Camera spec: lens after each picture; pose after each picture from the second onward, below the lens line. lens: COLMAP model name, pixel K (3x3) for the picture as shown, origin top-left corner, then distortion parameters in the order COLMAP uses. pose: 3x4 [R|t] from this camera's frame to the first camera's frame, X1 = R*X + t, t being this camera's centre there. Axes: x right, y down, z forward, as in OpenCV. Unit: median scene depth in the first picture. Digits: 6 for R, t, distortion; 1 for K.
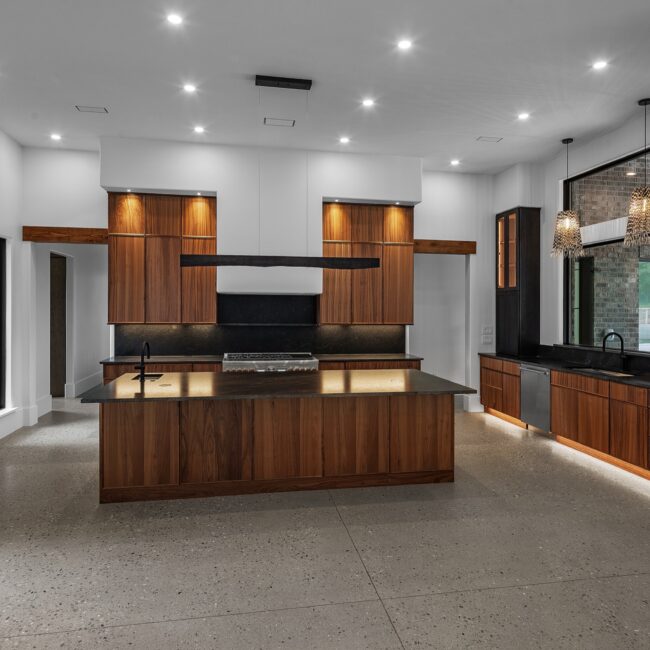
lens RADIAL K [[483.9, 0, 321.8], [0, 483.9, 306.3], [0, 0, 1]] dist [0.050982, -0.053446]
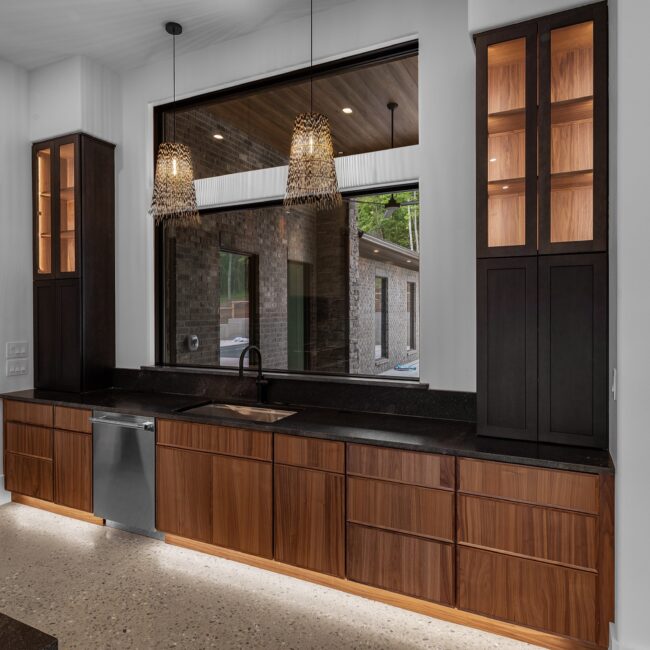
lens RADIAL K [[483.9, 0, 321.8], [0, 483.9, 306.3], [0, 0, 1]] dist [0.050982, -0.053446]
pose [[0.596235, -0.005264, 0.802793, 0.113428], [0.005035, 0.999983, 0.002817, -0.000229], [-0.802794, 0.002362, 0.596251, 0.439656]]
